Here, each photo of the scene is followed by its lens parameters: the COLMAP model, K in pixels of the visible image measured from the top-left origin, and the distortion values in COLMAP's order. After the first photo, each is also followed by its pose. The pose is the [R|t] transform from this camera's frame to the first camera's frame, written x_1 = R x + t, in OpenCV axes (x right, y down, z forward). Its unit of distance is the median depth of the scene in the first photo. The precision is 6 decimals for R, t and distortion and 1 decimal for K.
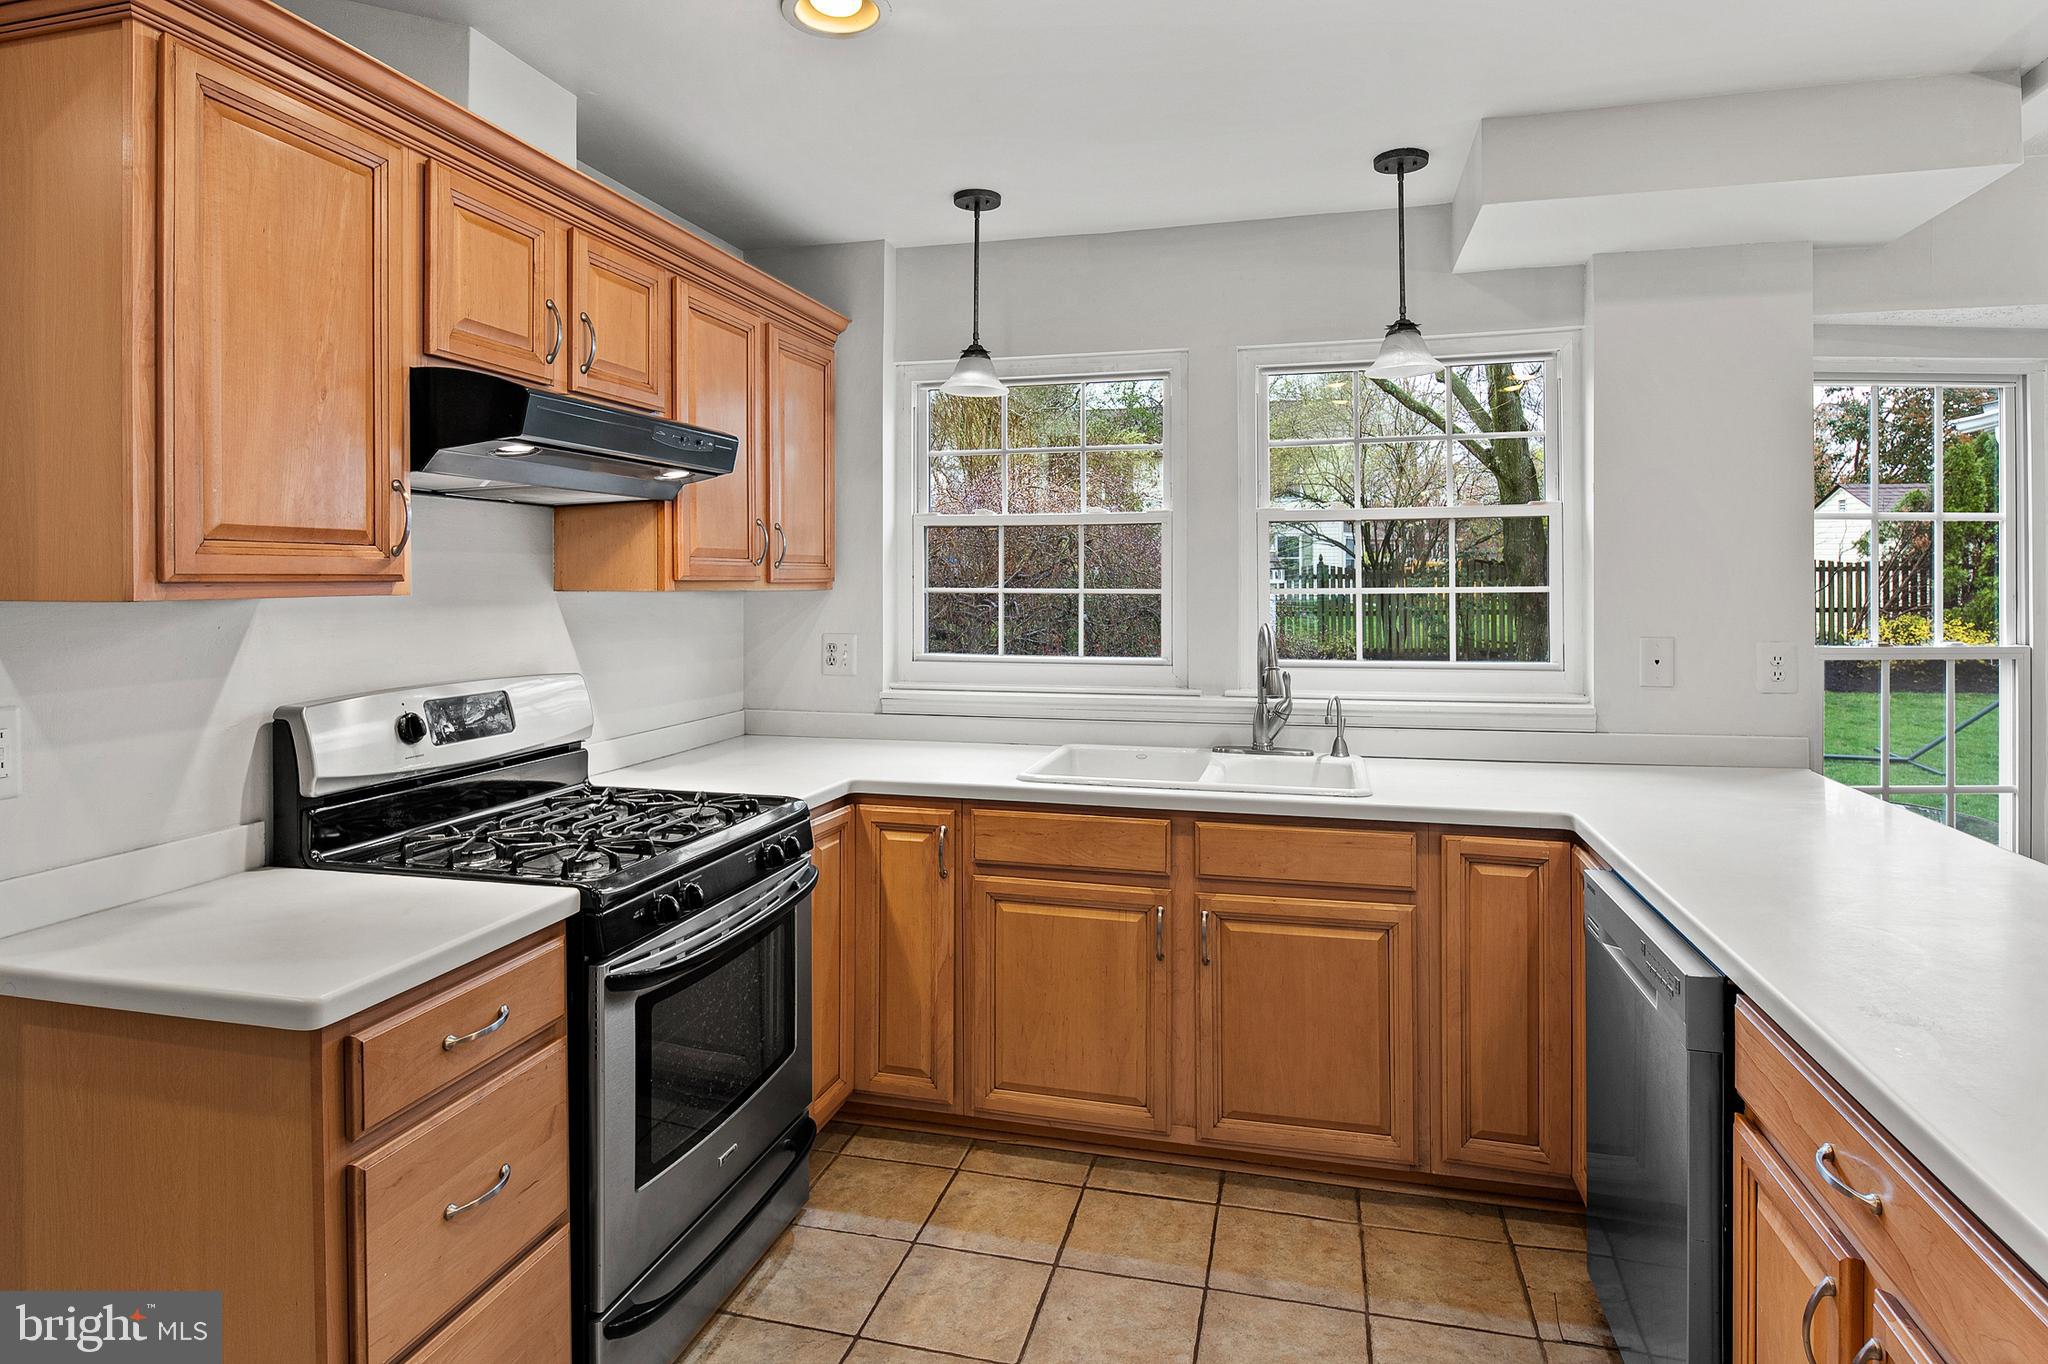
lens RADIAL K [[1120.2, 0, 1021.9], [0, 1120.2, 594.6], [0, 0, 1]] dist [-0.003173, -0.006050]
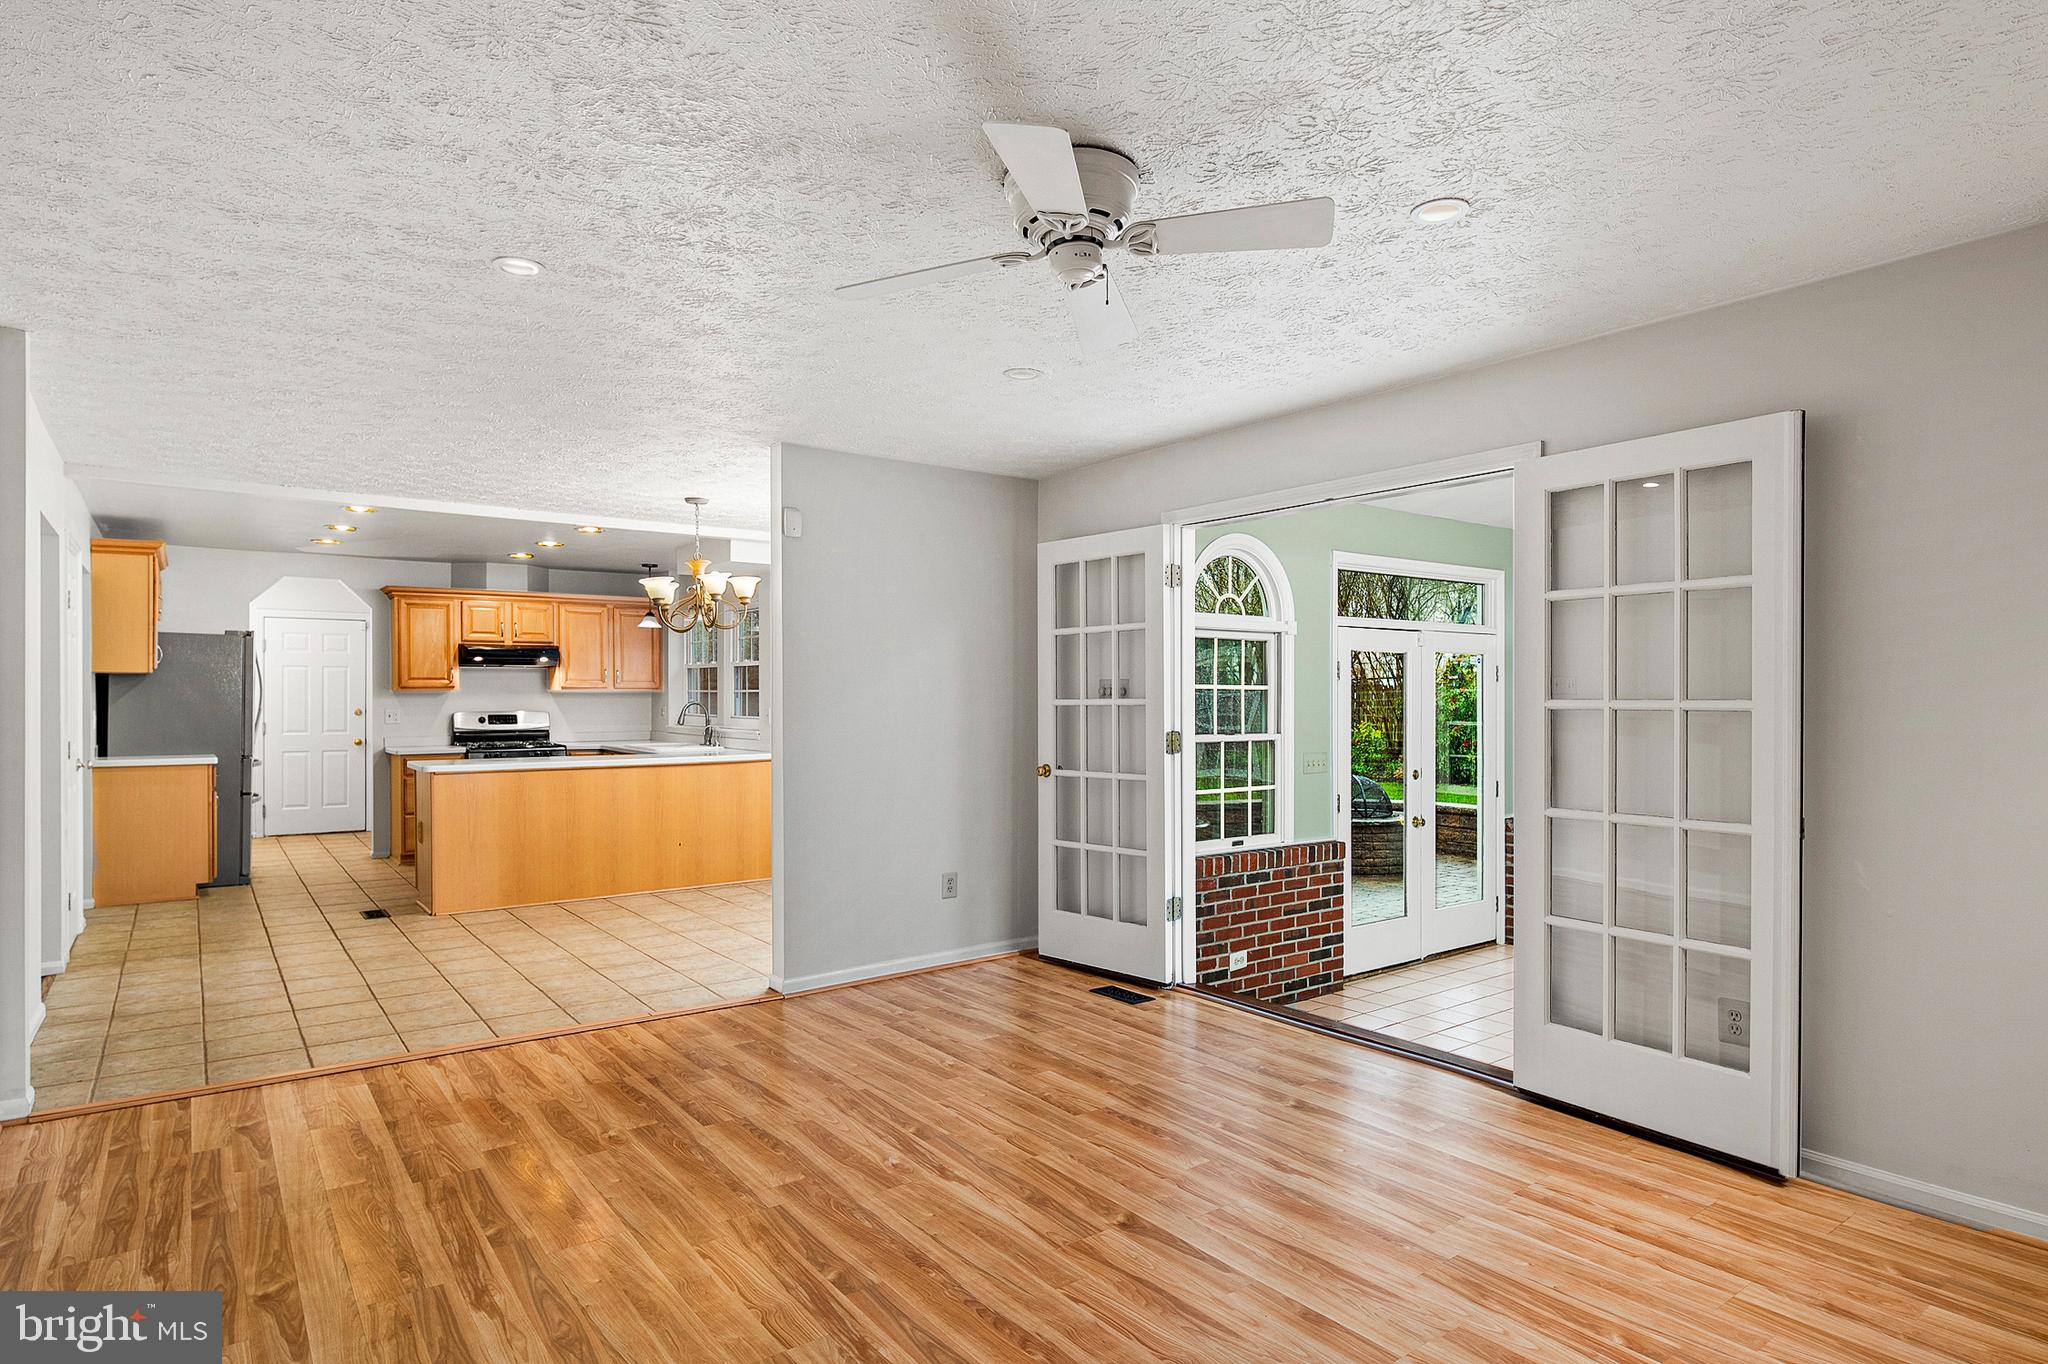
lens RADIAL K [[1120.2, 0, 1021.1], [0, 1120.2, 704.8], [0, 0, 1]] dist [-0.003173, -0.006050]
pose [[0.788288, 0.009583, -0.615232, 3.033402], [-0.007991, 0.999954, 0.005336, 0.013849], [0.615254, 0.000710, 0.788328, -0.928739]]
